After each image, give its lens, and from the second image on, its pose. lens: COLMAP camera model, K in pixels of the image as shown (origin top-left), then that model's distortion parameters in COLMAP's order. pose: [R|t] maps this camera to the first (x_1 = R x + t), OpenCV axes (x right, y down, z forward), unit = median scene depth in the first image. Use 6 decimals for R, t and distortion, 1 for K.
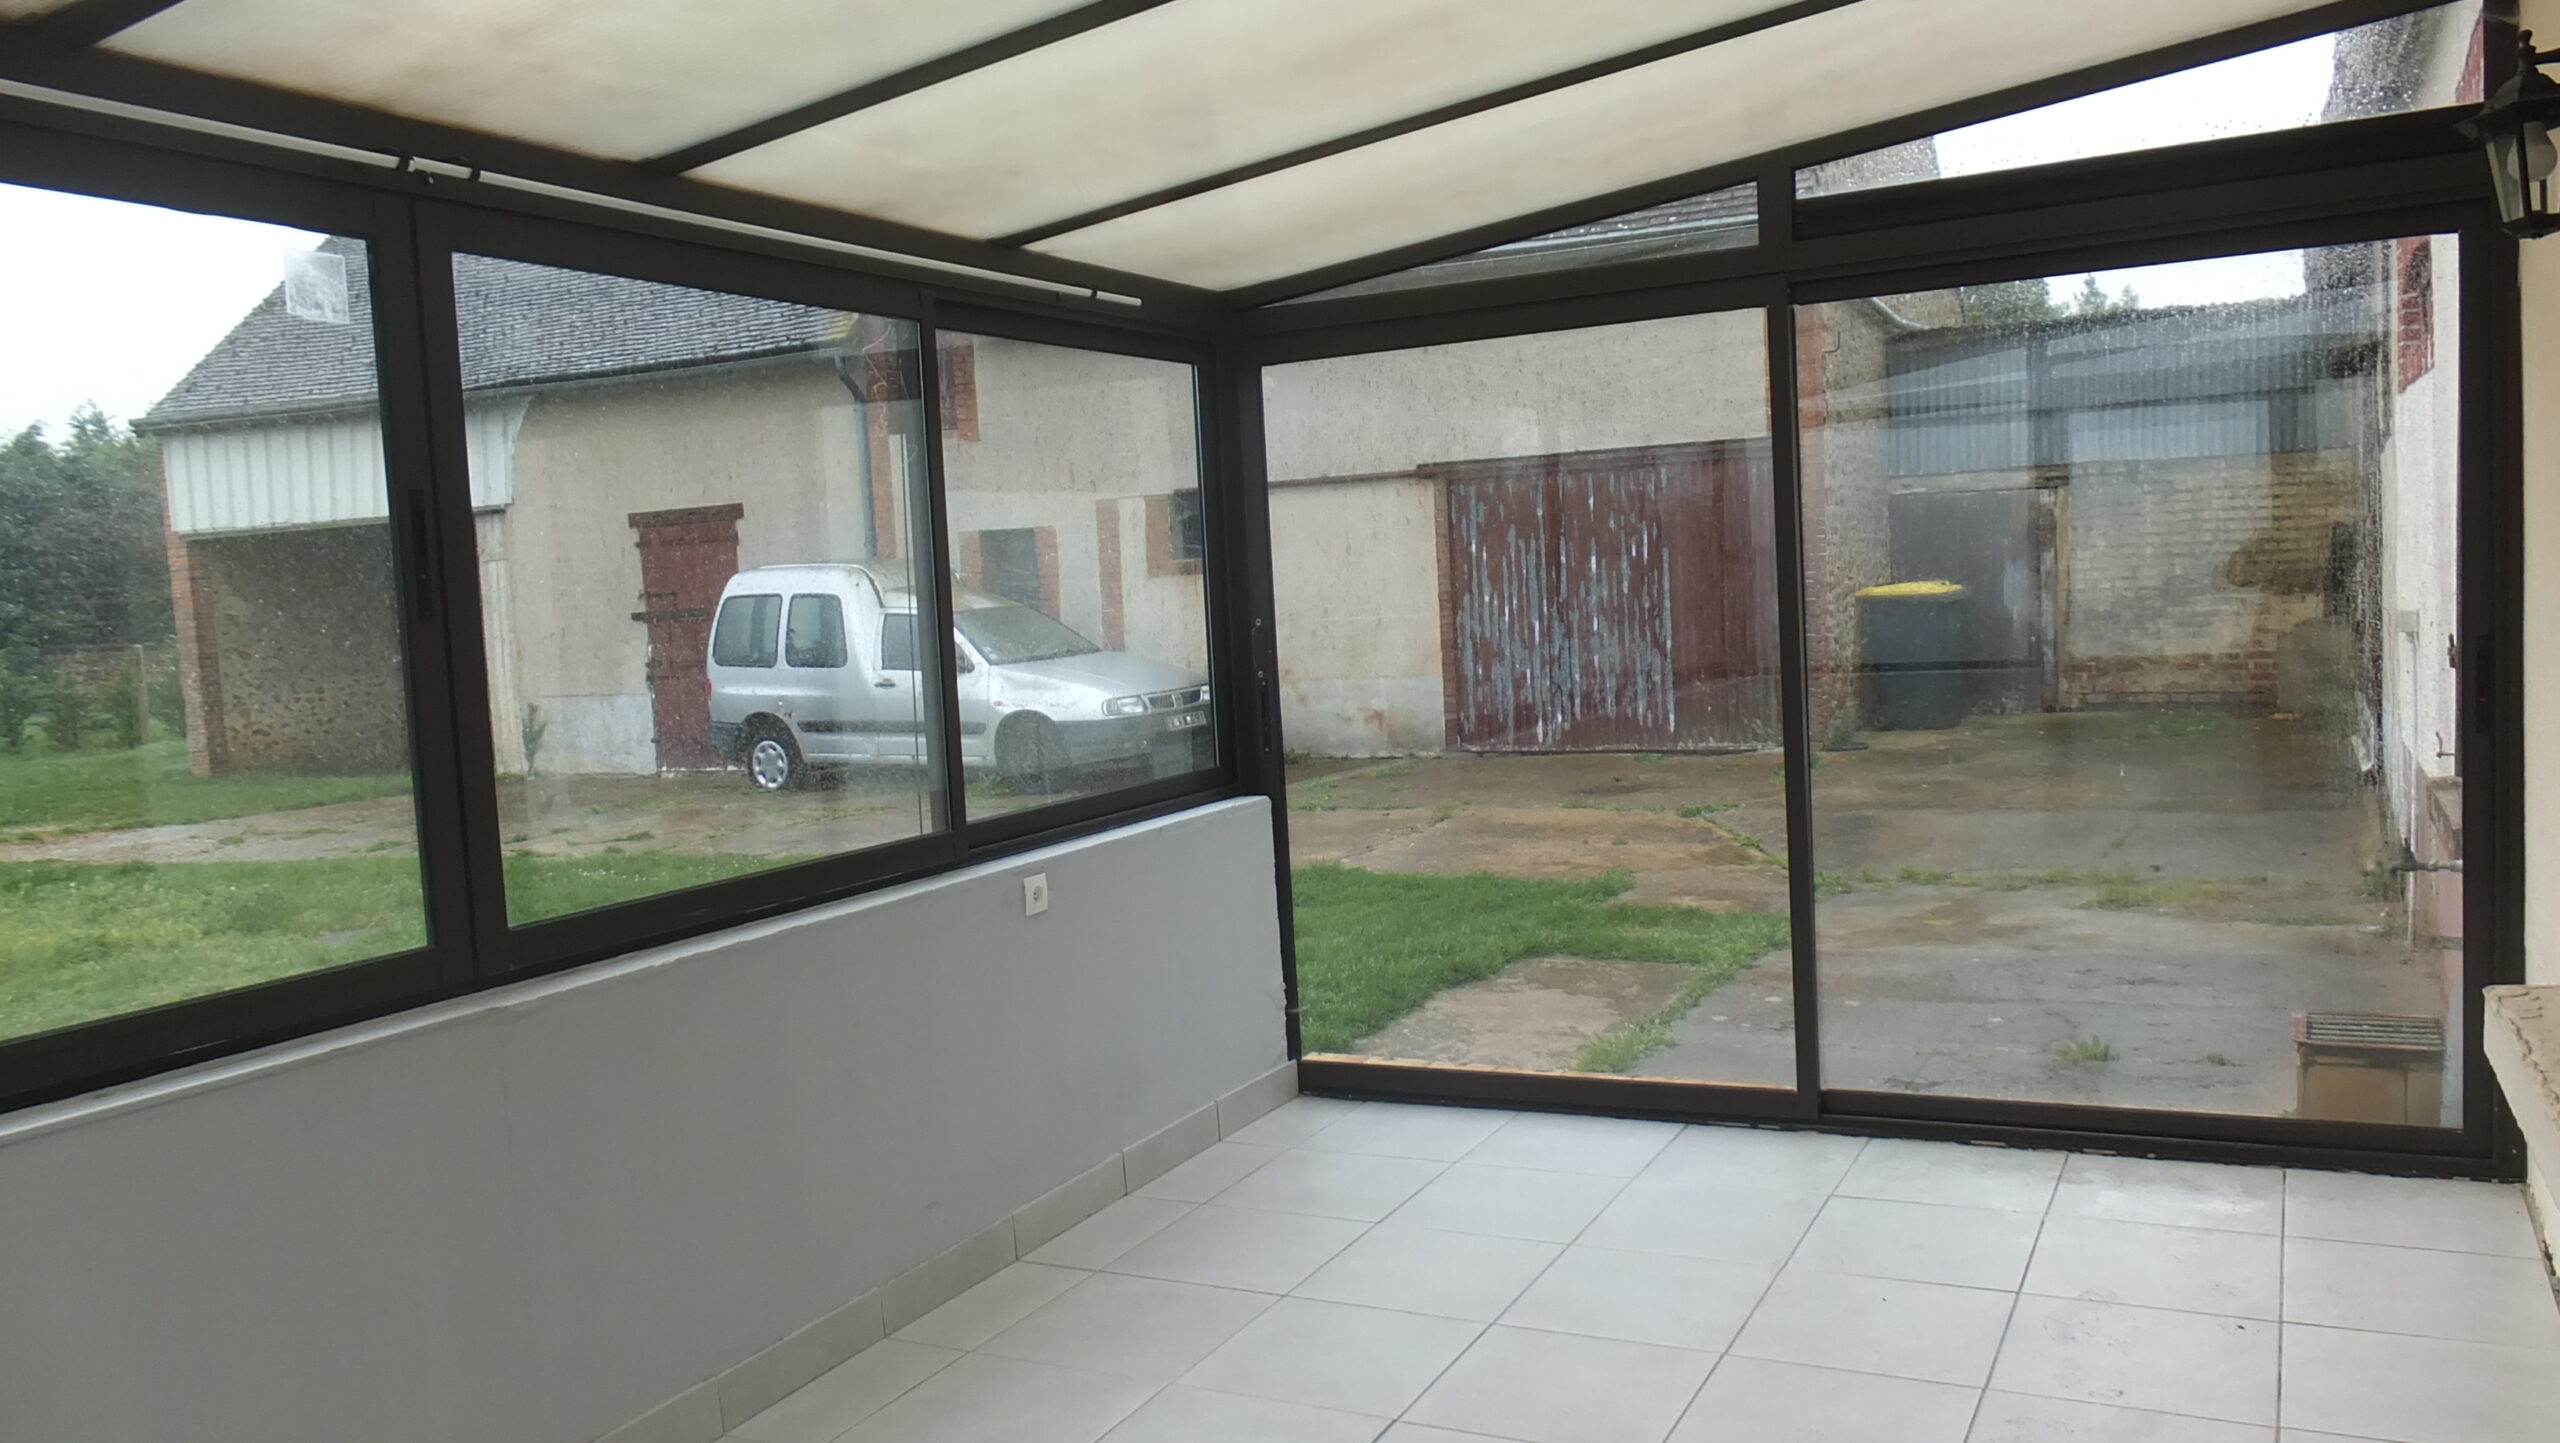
lens RADIAL K [[1922.7, 0, 1279.6], [0, 1922.7, 721.0], [0, 0, 1]] dist [-0.015180, 0.002446]
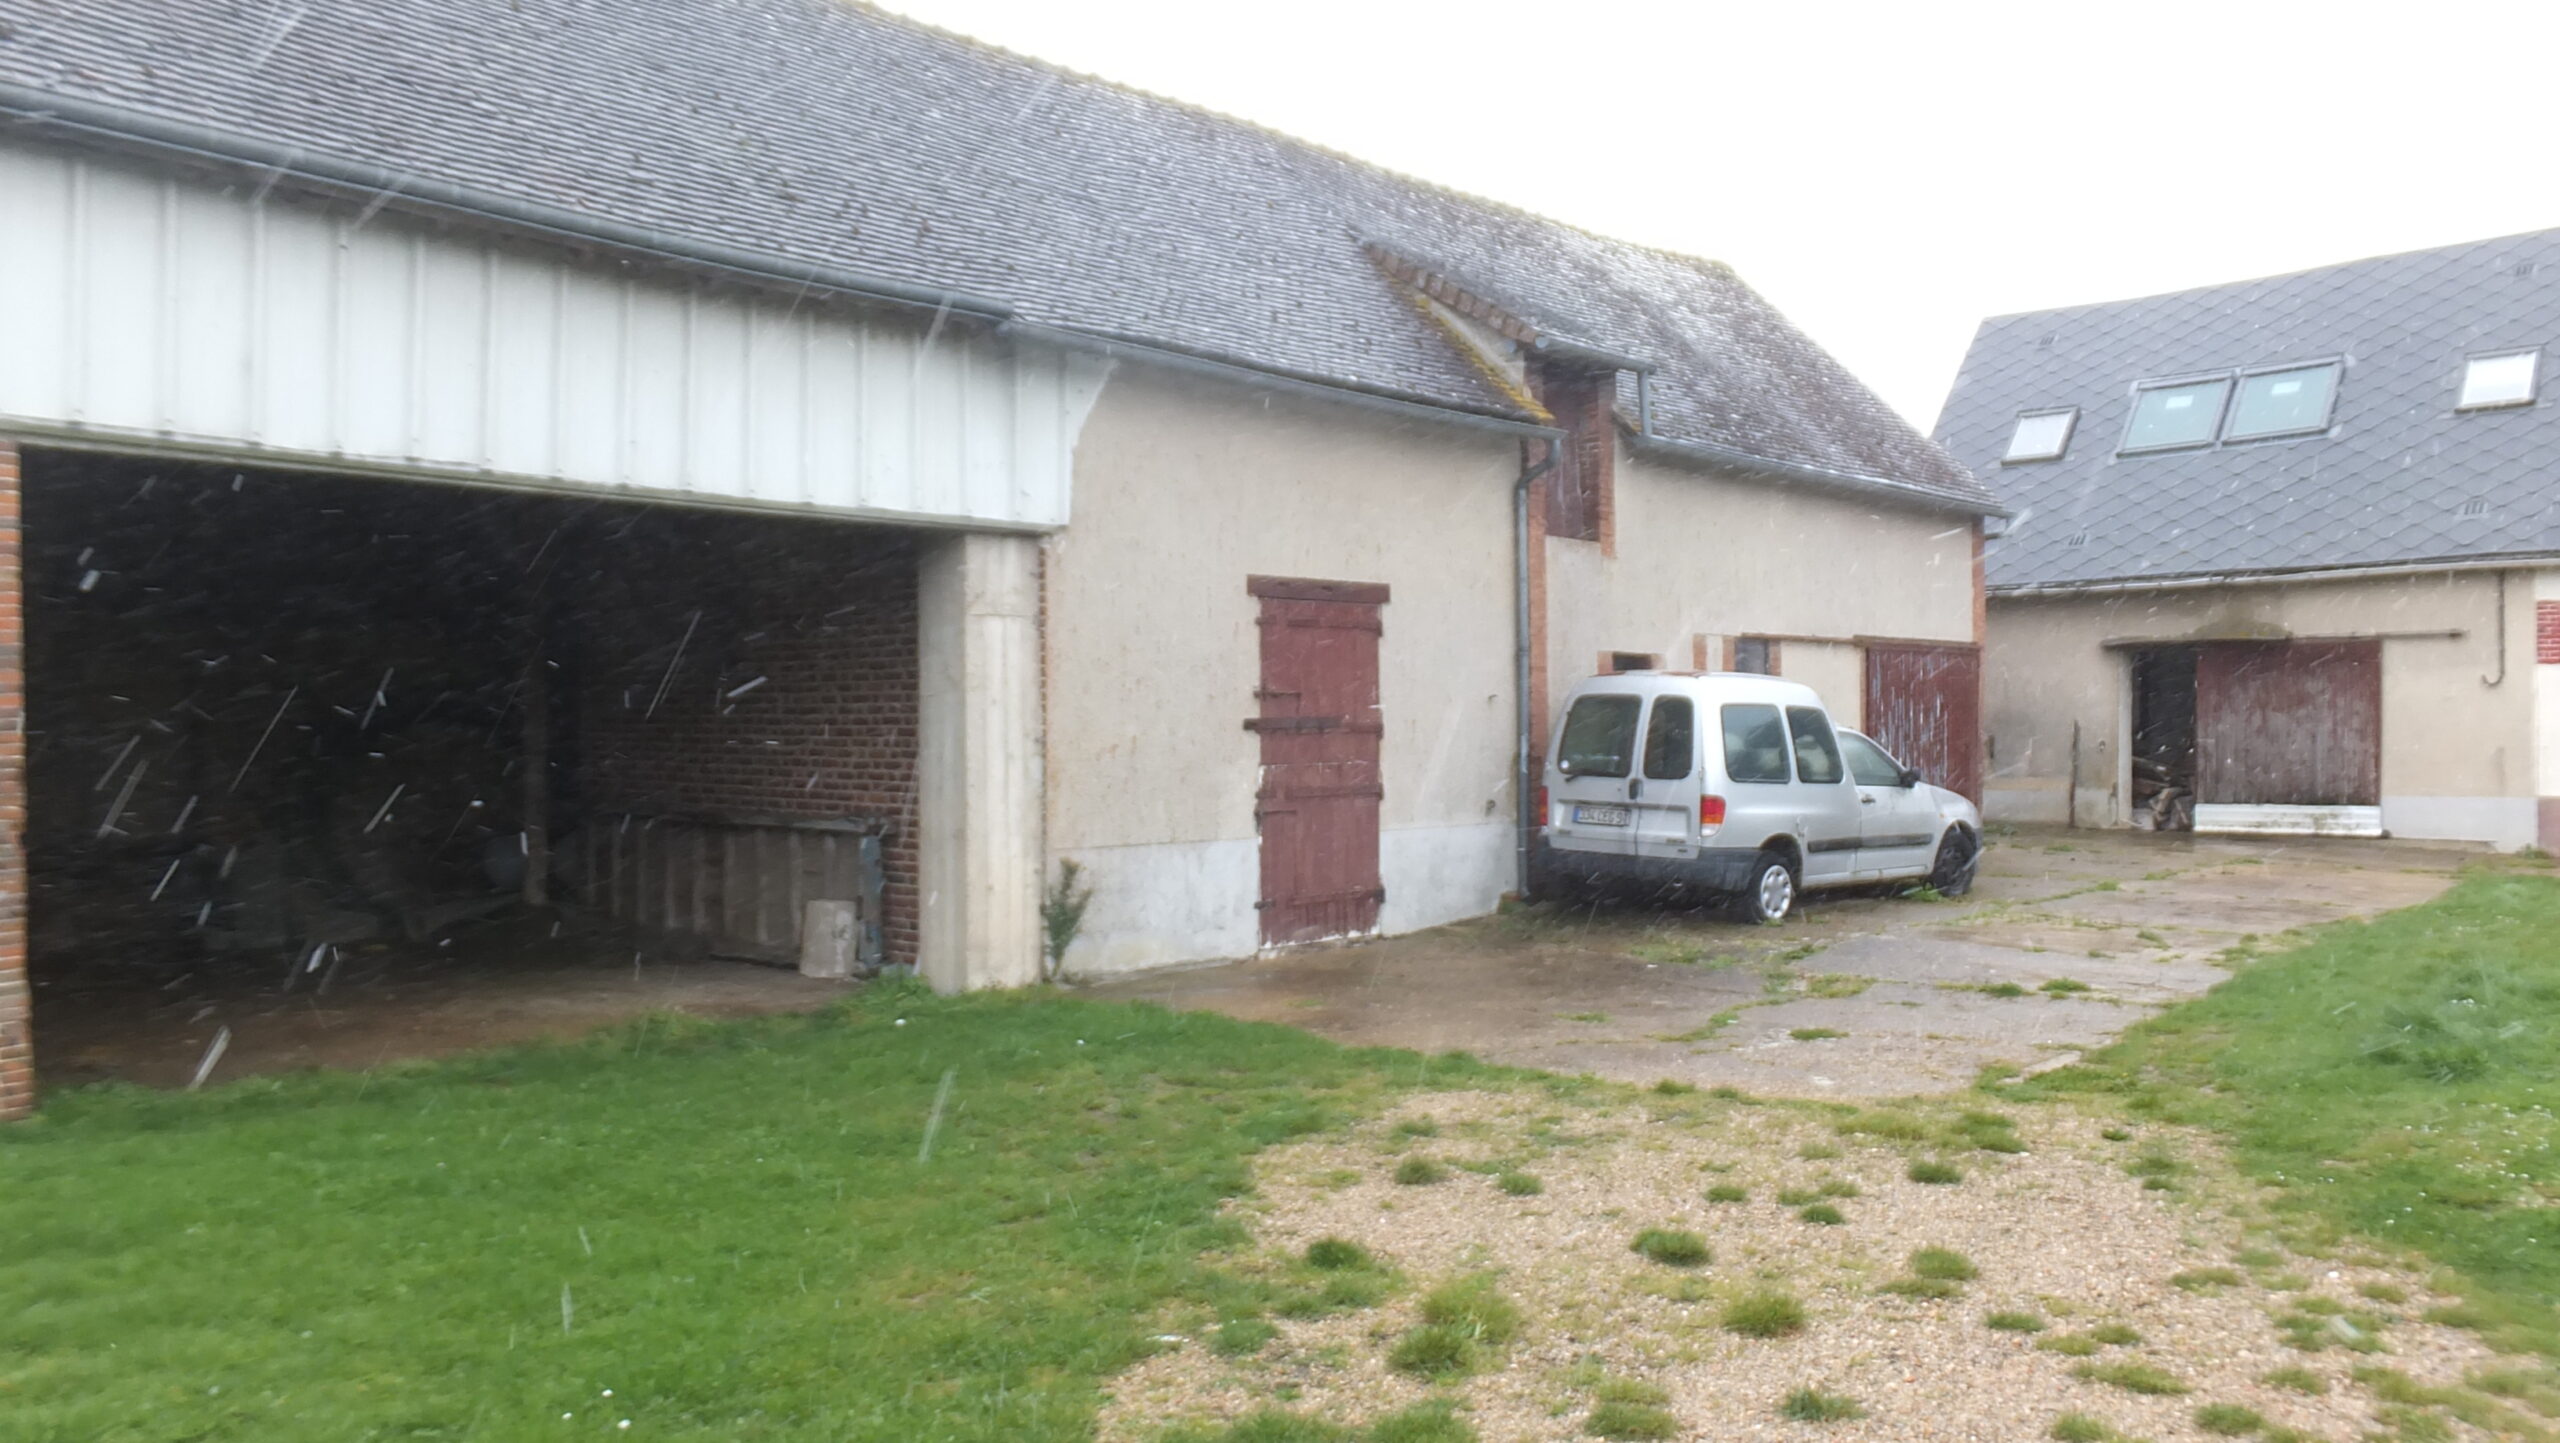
lens RADIAL K [[1922.7, 0, 1287.6], [0, 1922.7, 718.8], [0, 0, 1]] dist [-0.015180, 0.002446]
pose [[0.278255, 0.055619, 0.958896, -0.991031], [0.062615, 0.995148, -0.075891, -0.003511], [-0.958464, 0.081158, 0.273422, 0.800820]]
